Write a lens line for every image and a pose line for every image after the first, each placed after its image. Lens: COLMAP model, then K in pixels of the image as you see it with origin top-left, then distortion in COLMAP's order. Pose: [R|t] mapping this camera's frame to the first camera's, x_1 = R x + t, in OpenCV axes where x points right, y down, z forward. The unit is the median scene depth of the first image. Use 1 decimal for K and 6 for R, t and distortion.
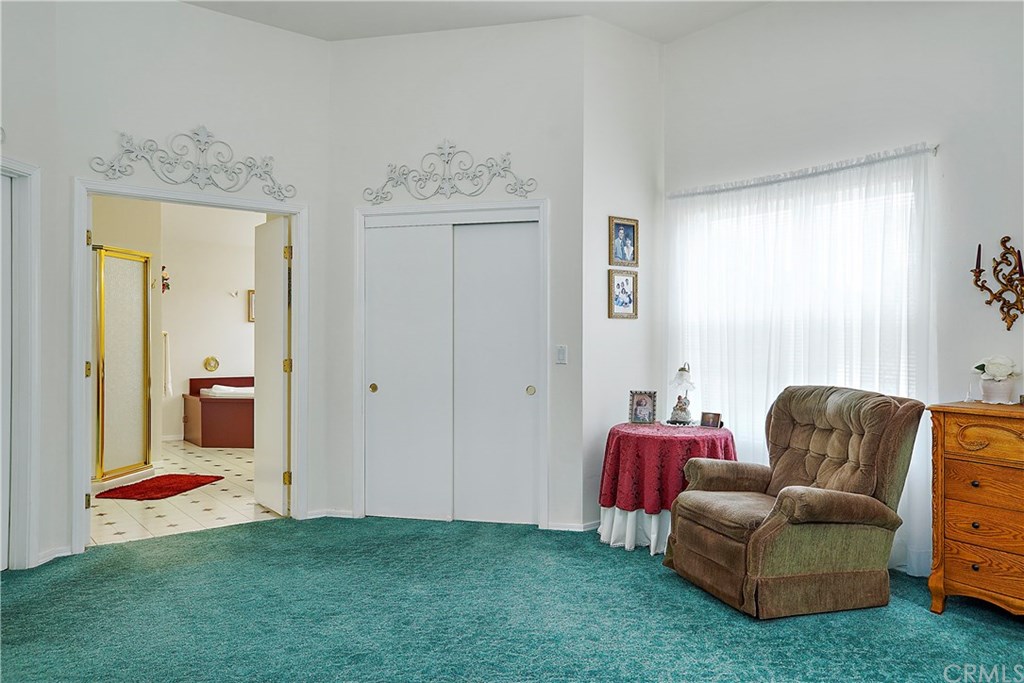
lens RADIAL K [[755.2, 0, 510.0], [0, 755.2, 341.8], [0, 0, 1]] dist [-0.003239, 0.000179]
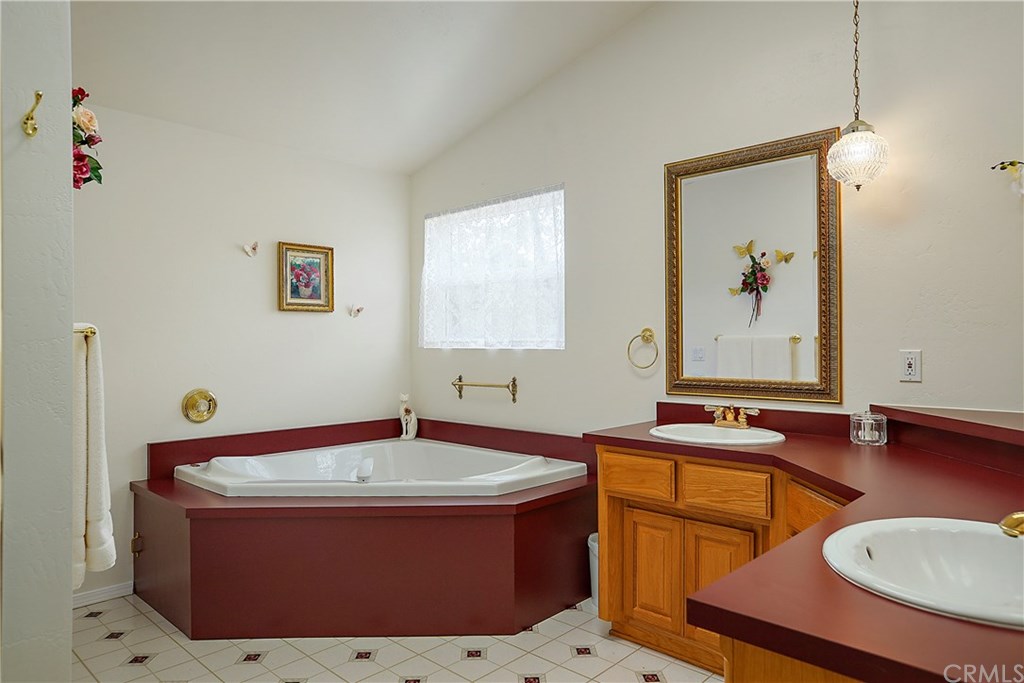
lens RADIAL K [[648.5, 0, 515.0], [0, 648.5, 340.1], [0, 0, 1]] dist [-0.003949, -0.001331]
pose [[0.986971, -0.006030, 0.160783, -0.284012], [0.007548, 0.999932, -0.008835, -0.003848], [-0.160719, 0.009933, 0.986950, 0.619196]]
